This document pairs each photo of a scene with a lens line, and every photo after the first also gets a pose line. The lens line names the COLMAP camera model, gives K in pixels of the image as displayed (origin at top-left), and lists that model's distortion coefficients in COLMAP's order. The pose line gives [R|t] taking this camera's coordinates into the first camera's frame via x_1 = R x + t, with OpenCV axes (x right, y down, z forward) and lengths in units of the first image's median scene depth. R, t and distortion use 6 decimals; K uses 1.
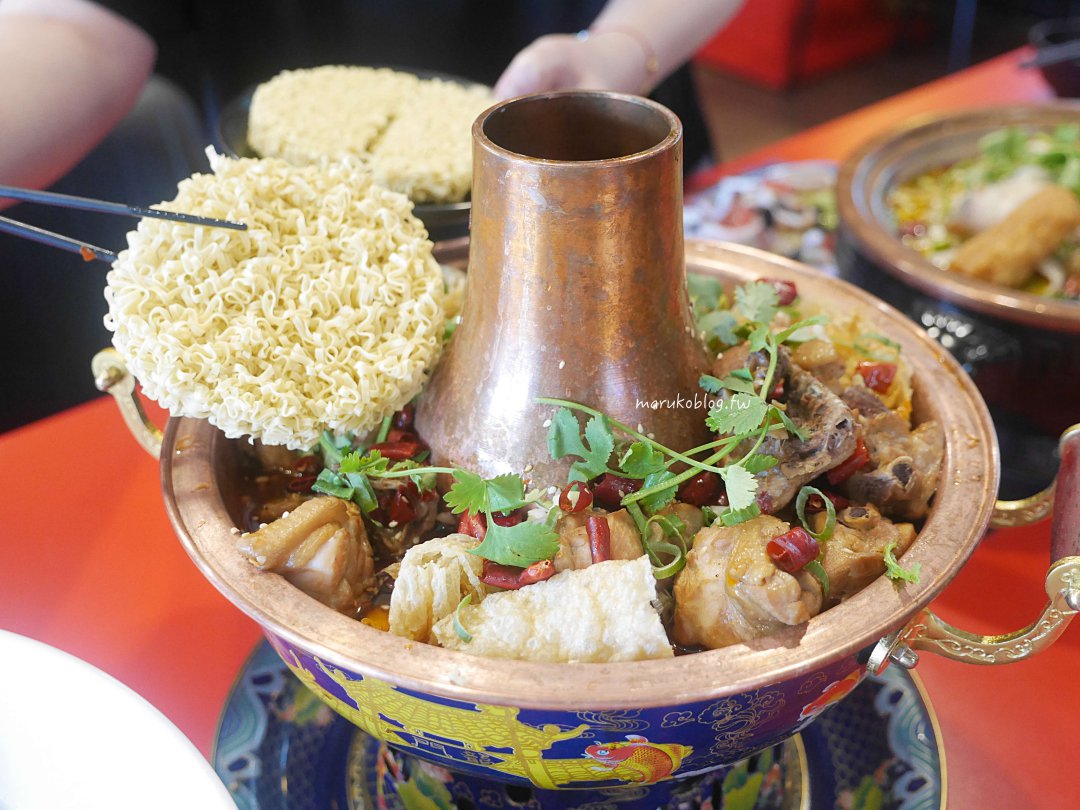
lens RADIAL K [[1355.6, 0, 539.1], [0, 1355.6, 409.8], [0, 0, 1]] dist [-0.029427, 0.000000]
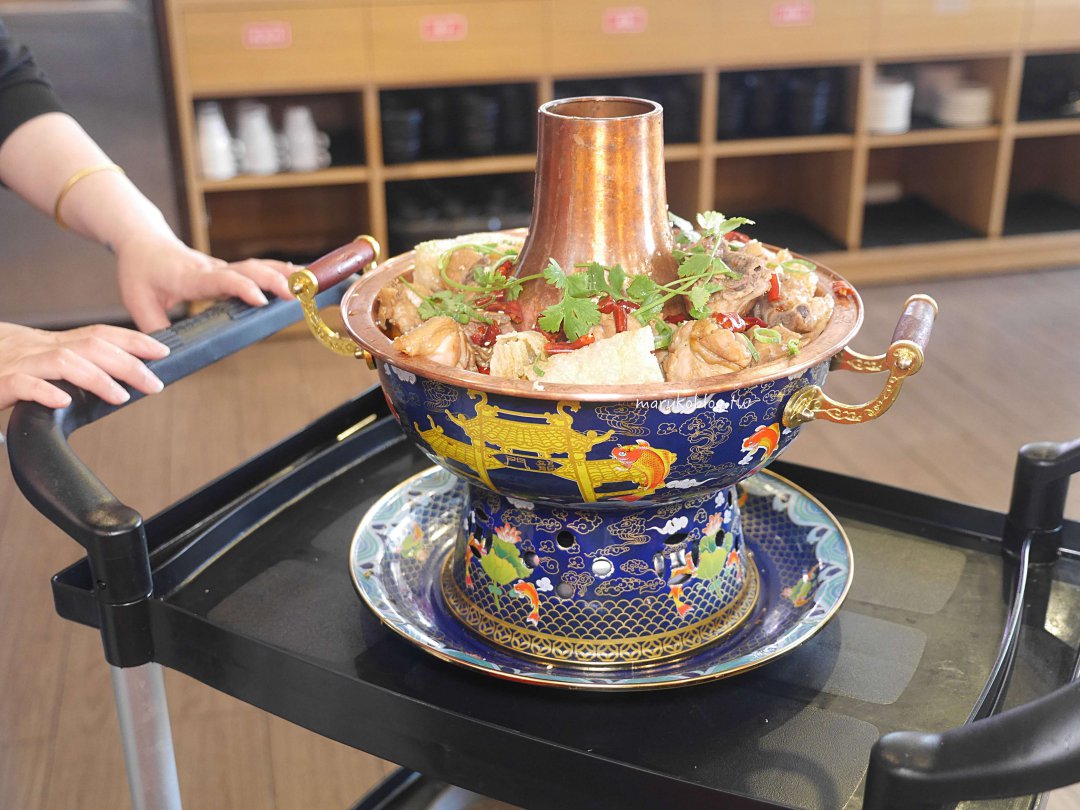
lens RADIAL K [[1355.6, 0, 543.7], [0, 1355.6, 405.3], [0, 0, 1]] dist [-0.029427, 0.000000]
pose [[0.999928, -0.004970, 0.010962, -0.066256], [0.006751, 0.985591, -0.169010, 0.466395], [-0.009964, 0.169072, 0.985553, -0.637014]]
